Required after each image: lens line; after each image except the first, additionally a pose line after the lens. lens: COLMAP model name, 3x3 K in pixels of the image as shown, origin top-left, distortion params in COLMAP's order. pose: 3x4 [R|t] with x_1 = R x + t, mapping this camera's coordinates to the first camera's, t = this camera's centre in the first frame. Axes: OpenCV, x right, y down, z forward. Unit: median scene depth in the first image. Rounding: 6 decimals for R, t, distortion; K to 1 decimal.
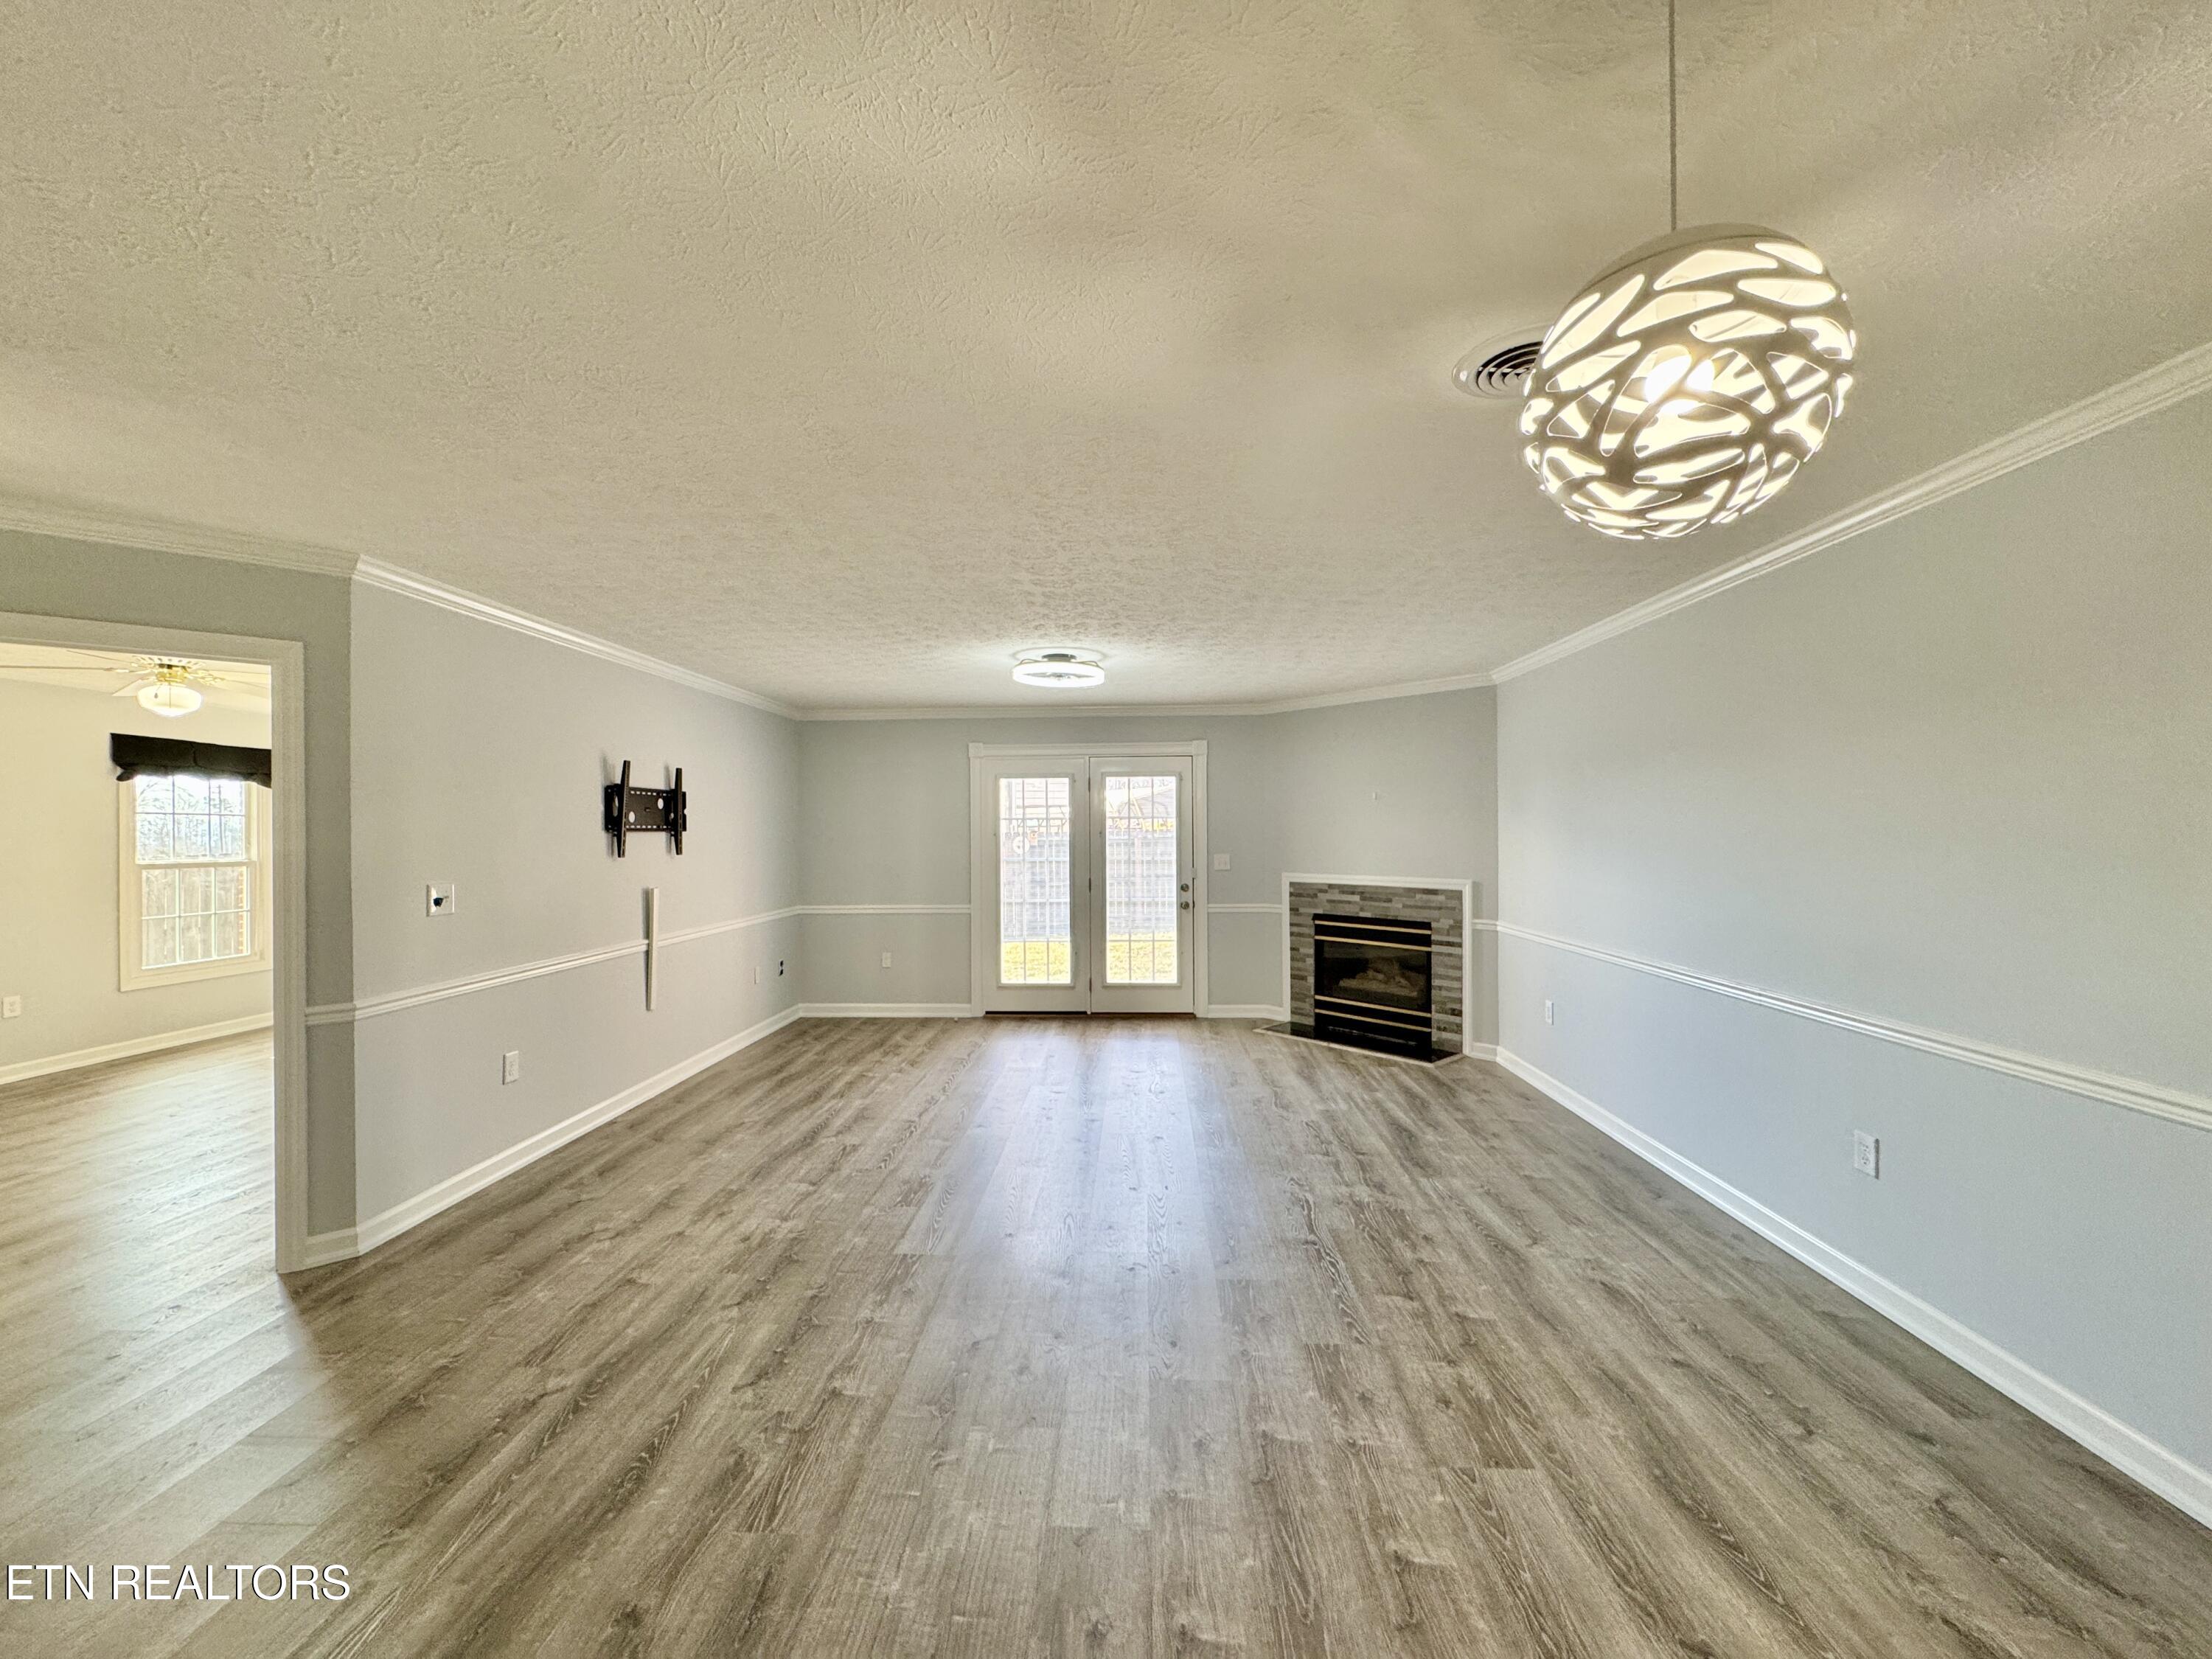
lens RADIAL K [[881.4, 0, 1106.0], [0, 881.4, 829.5], [0, 0, 1]] dist [-0.000311, 0.000207]
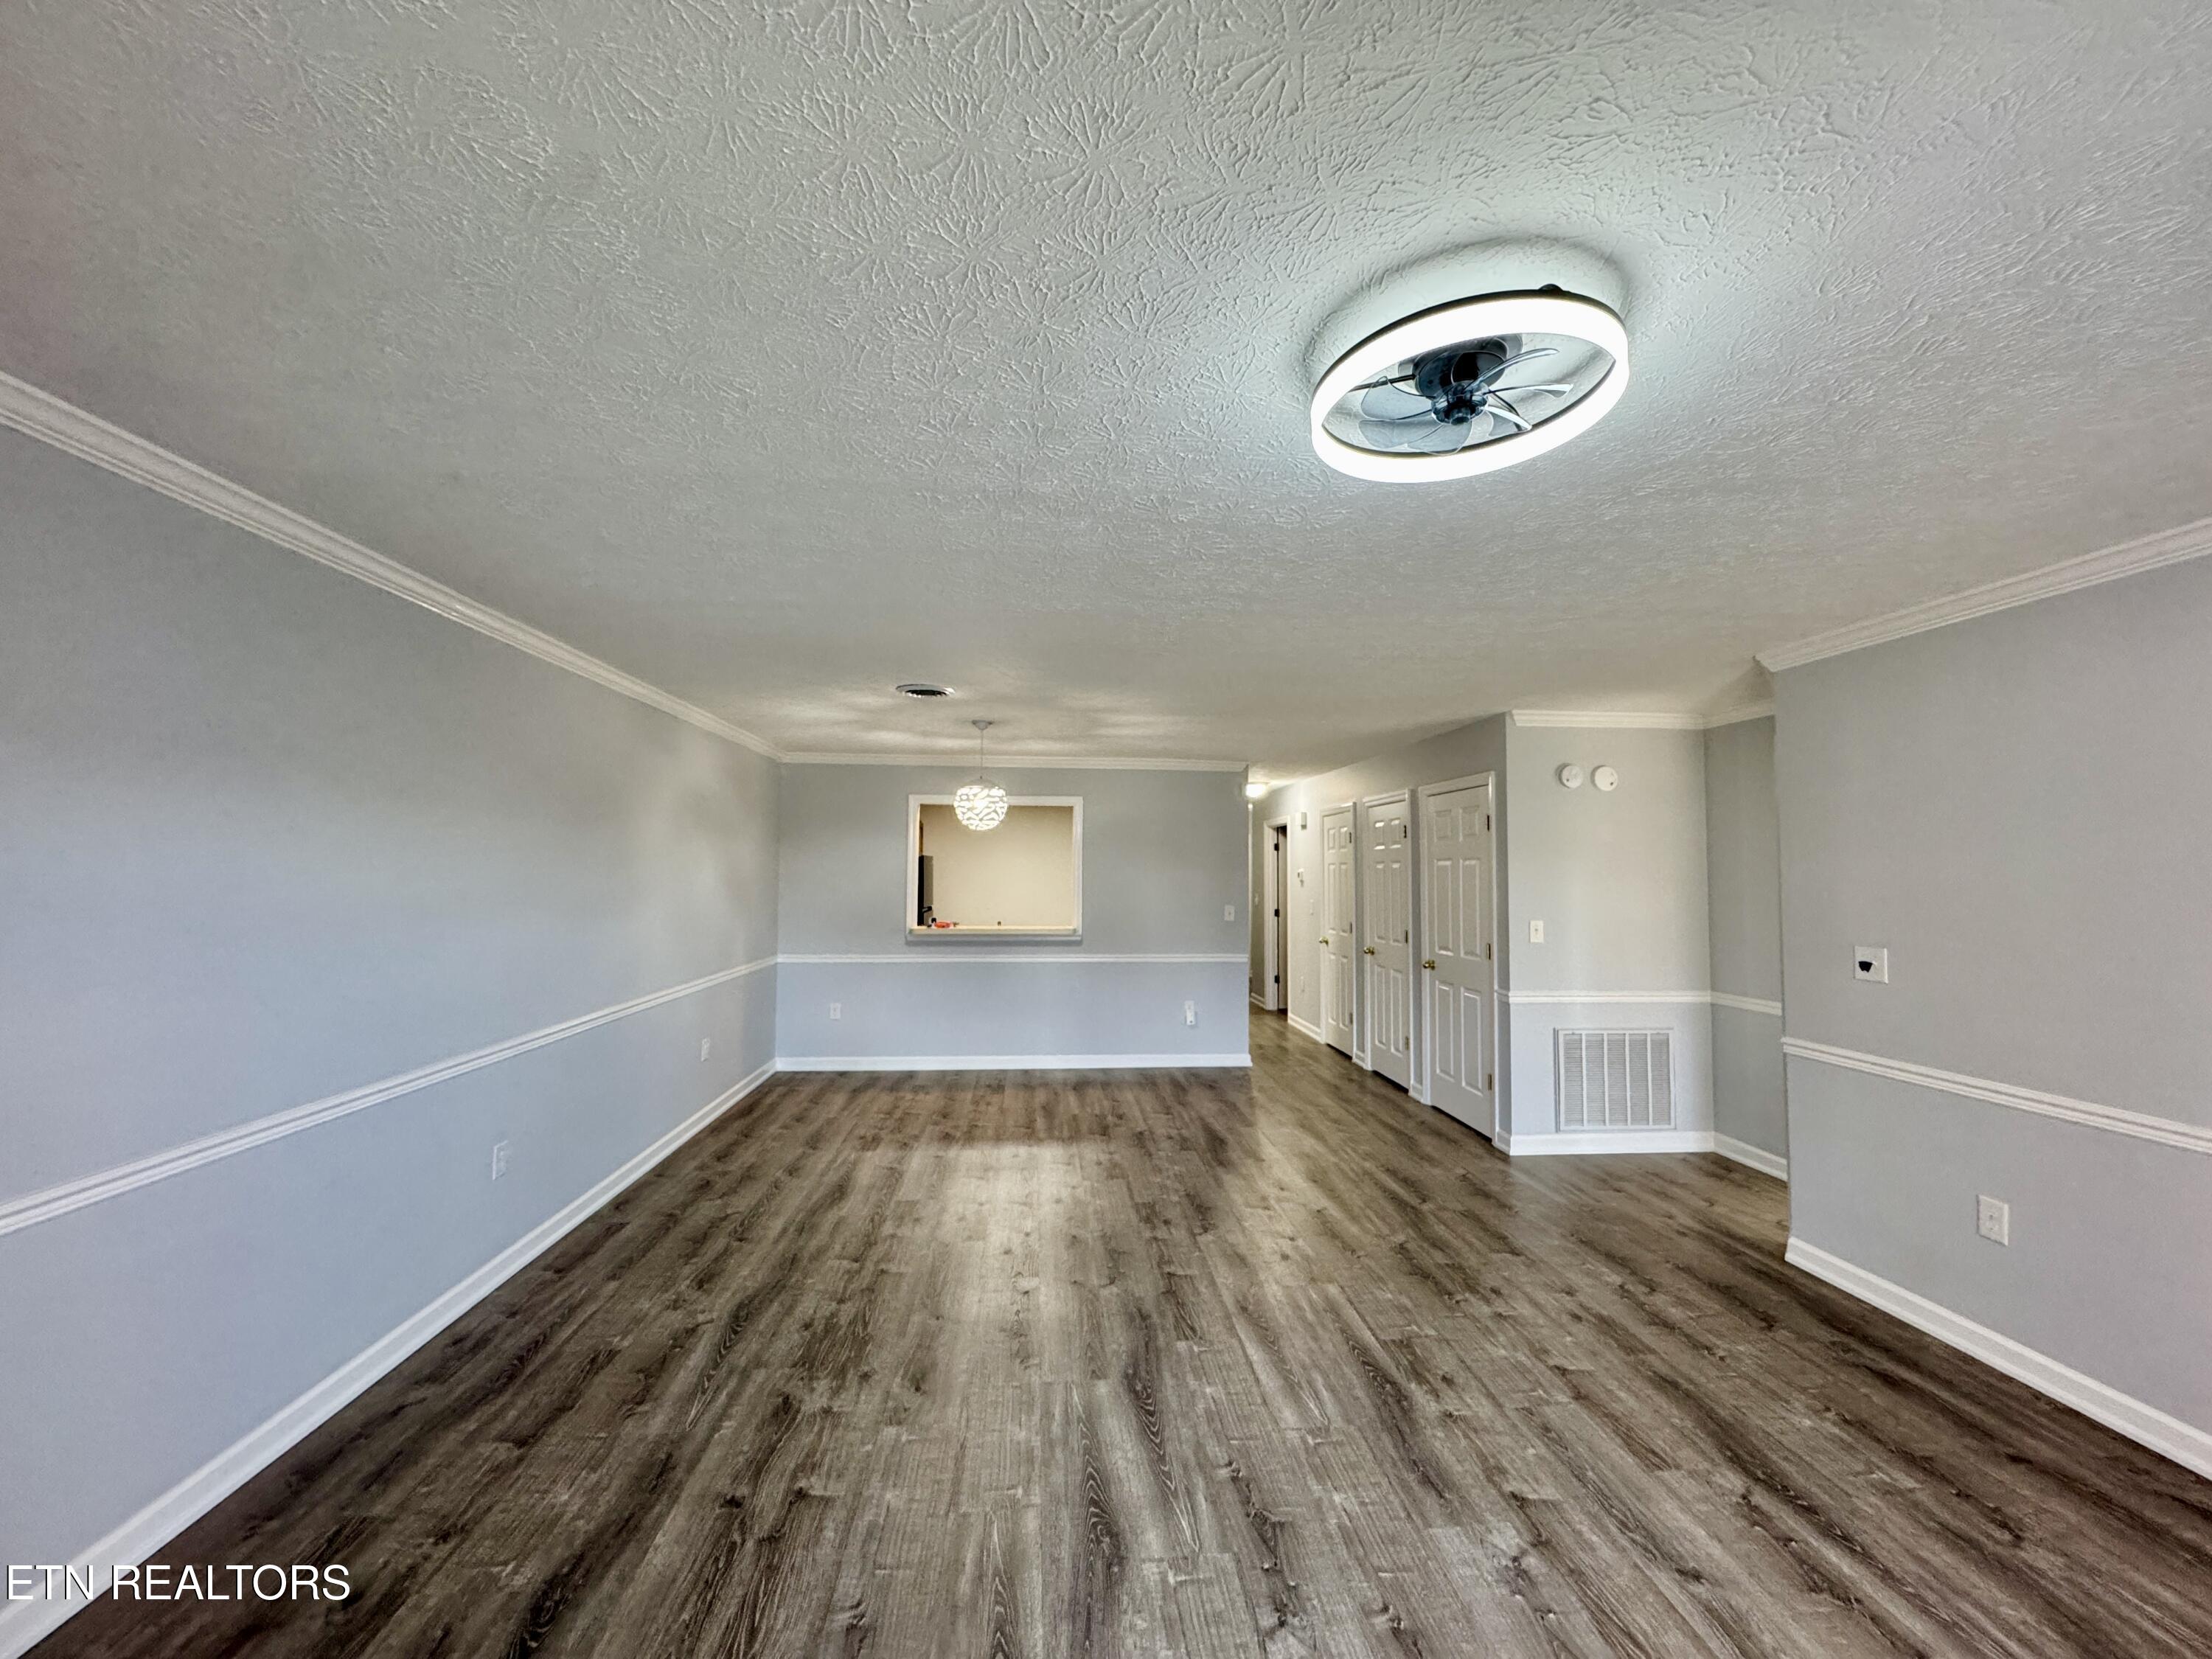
lens RADIAL K [[881.4, 0, 1106.0], [0, 881.4, 829.5], [0, 0, 1]] dist [-0.000311, 0.000207]
pose [[-0.992606, -0.004591, -0.121293, 0.151291], [0.001548, 0.998724, -0.050469, -0.016162], [0.121370, -0.050284, -0.991333, 1.832449]]
